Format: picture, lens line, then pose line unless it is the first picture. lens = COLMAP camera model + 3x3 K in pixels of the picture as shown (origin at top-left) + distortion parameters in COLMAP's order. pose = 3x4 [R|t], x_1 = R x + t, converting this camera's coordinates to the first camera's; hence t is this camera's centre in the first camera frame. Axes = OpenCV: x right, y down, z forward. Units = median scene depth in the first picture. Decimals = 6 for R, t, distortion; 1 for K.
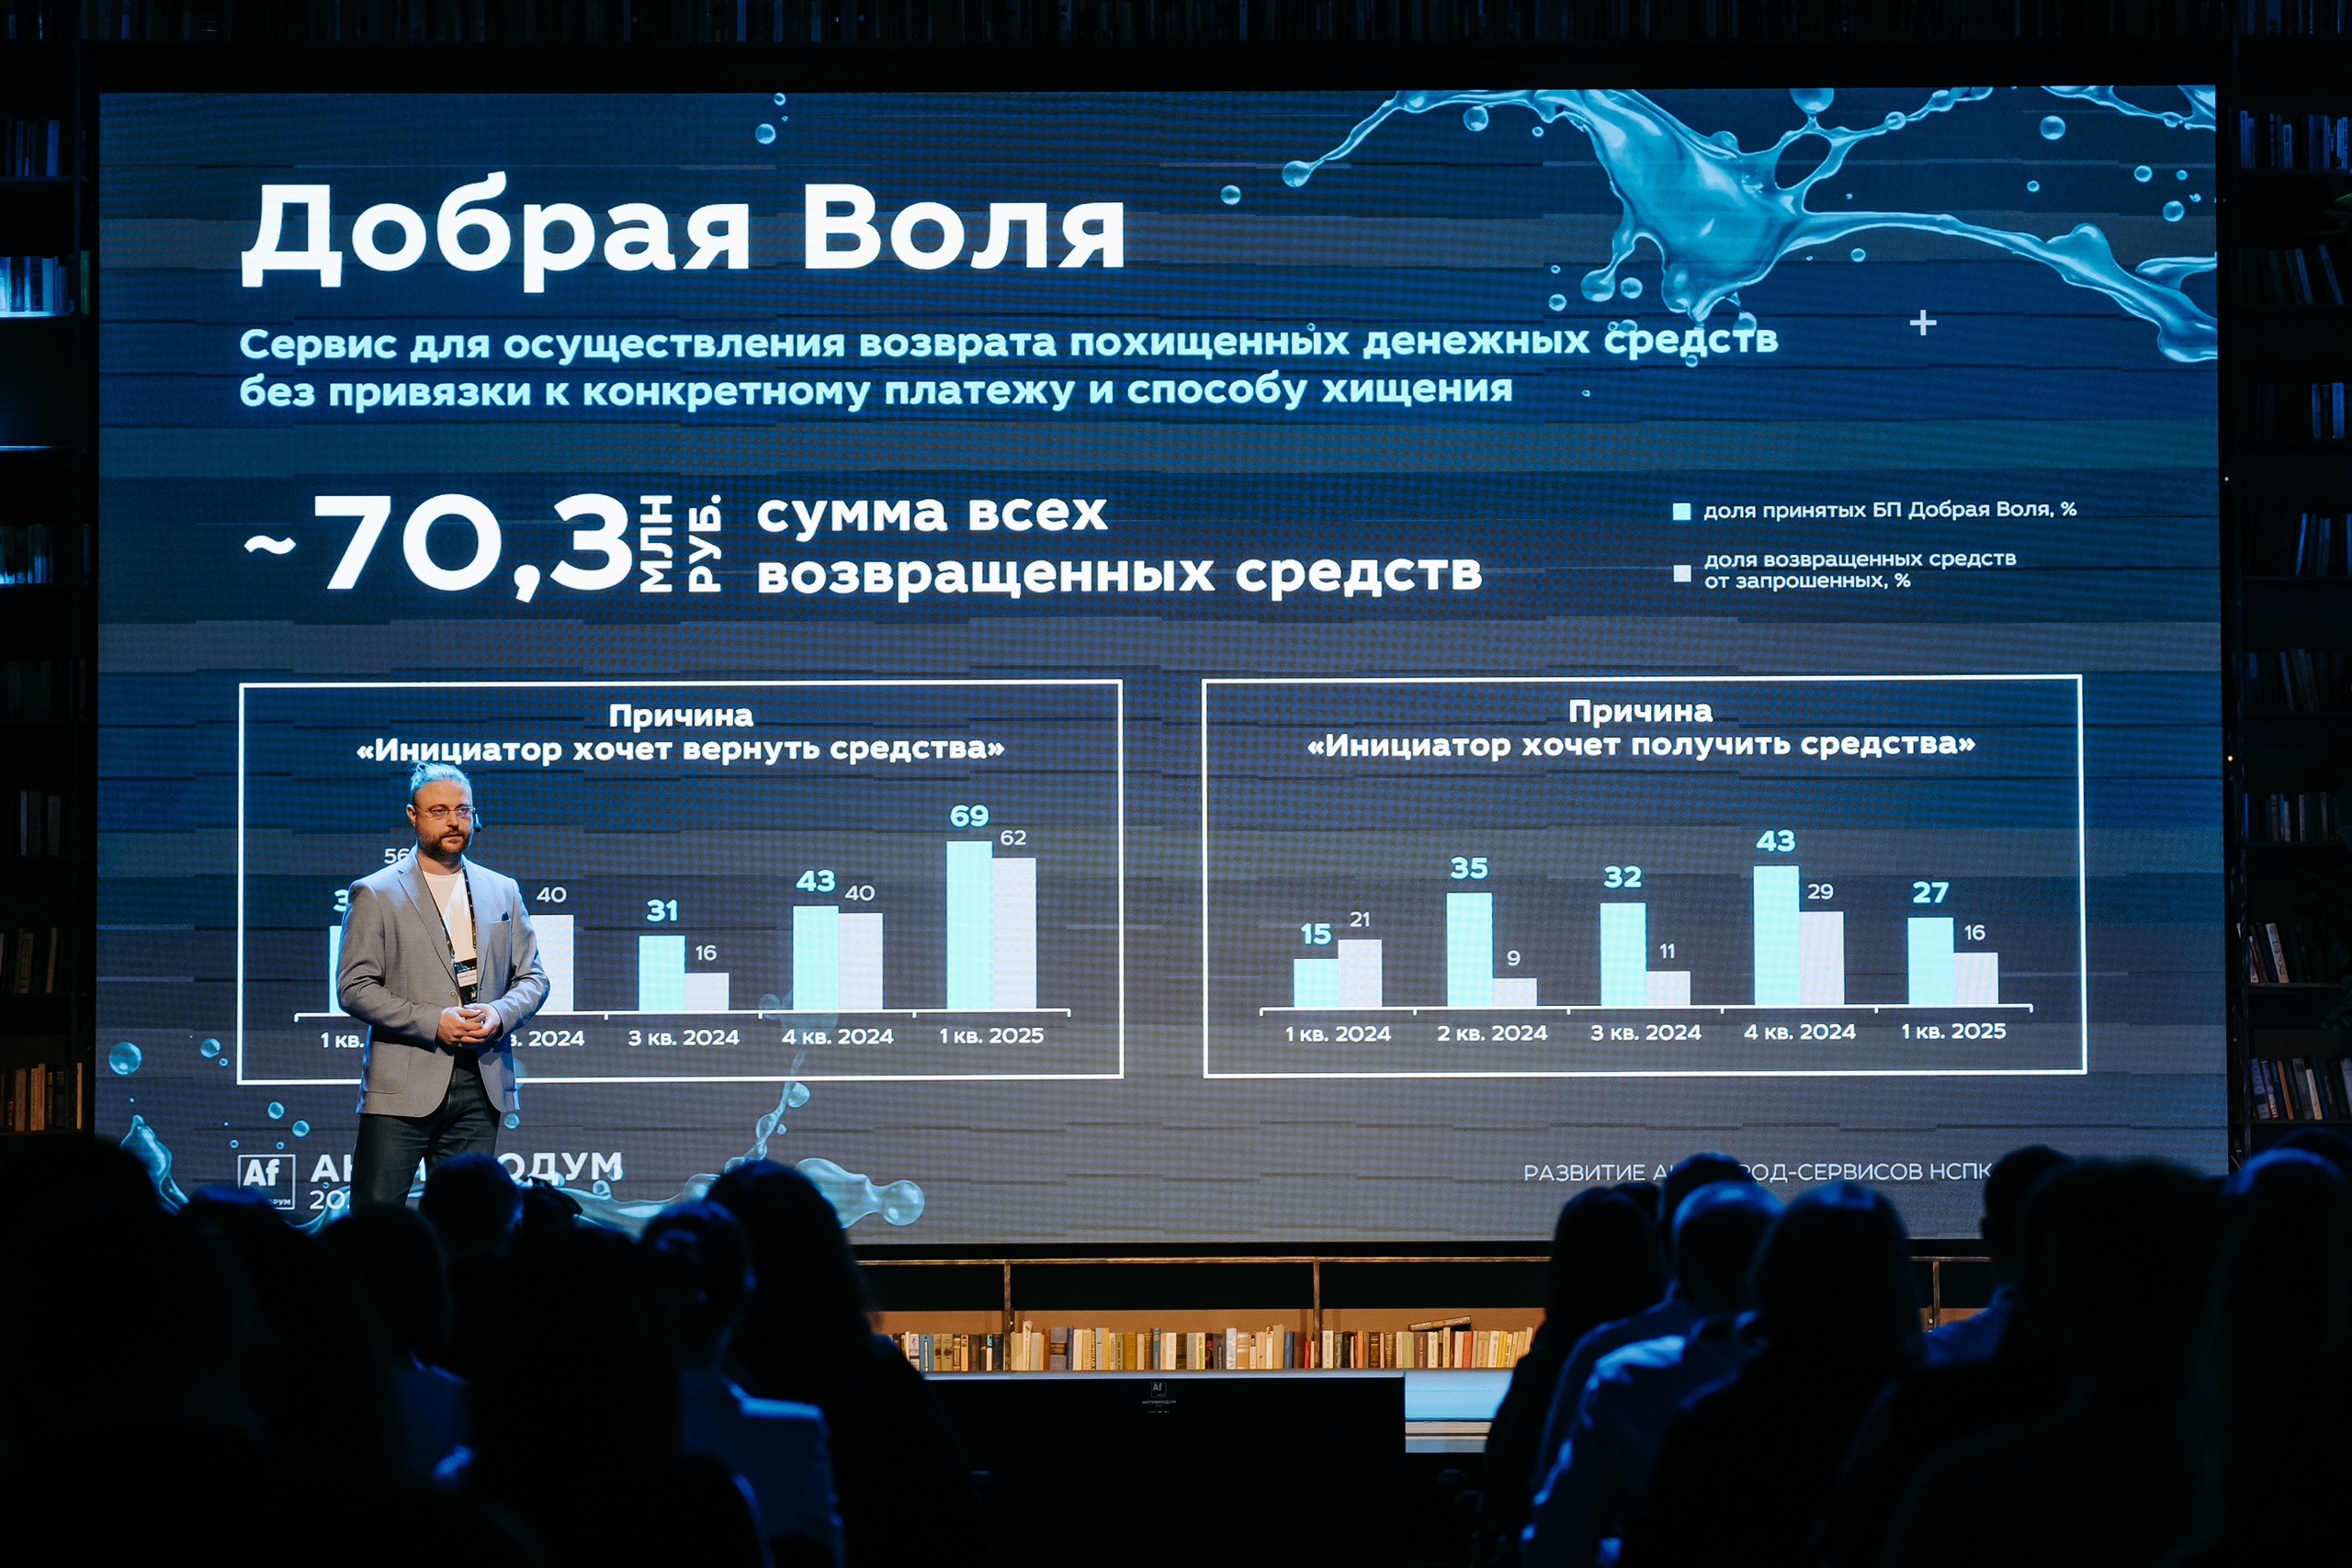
lens RADIAL K [[5266.0, 0, 1257.3], [0, 5266.0, 793.1], [0, 0, 1]] dist [0.058895, 0.428961]
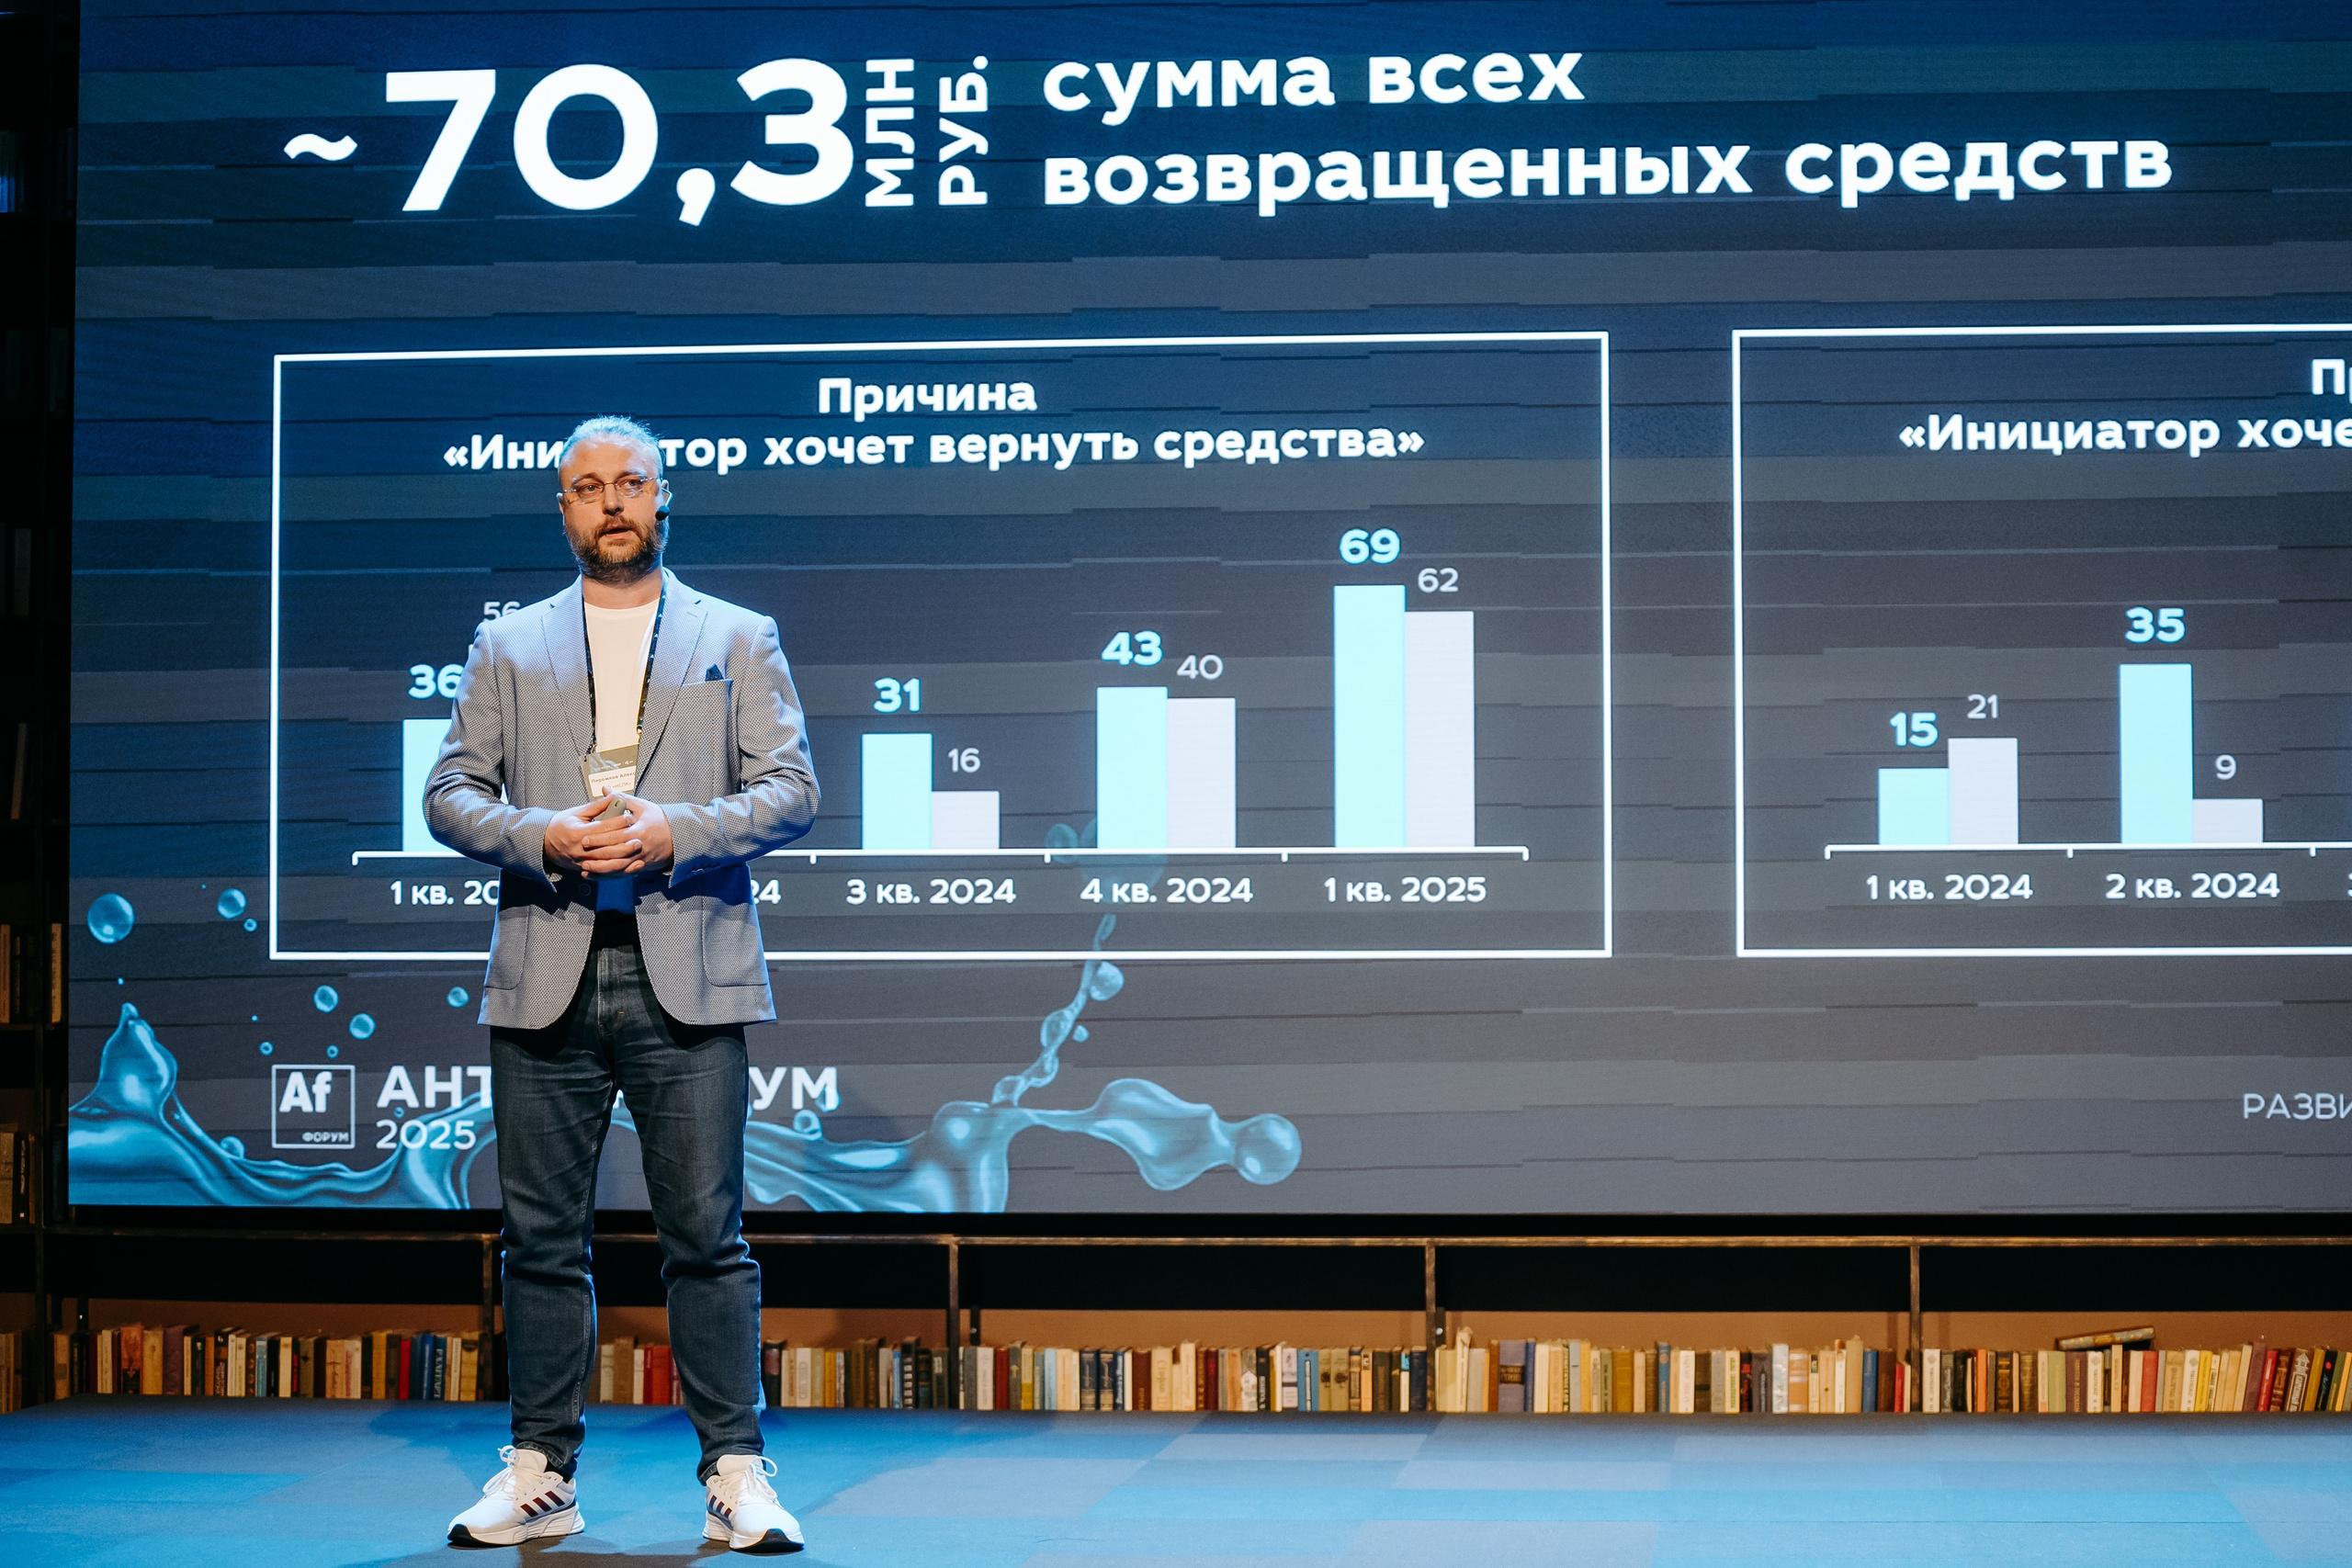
lens RADIAL K [[5315.7, 0, 1177.1], [0, 5315.7, 687.4], [0, 0, 1]] dist [-0.192761, -0.382416]
pose [[0.993503, -0.002675, -0.113771, -0.004453], [0.004080, 0.999918, 0.012116, 0.013497], [0.113729, -0.012502, 0.993433, 0.354098]]
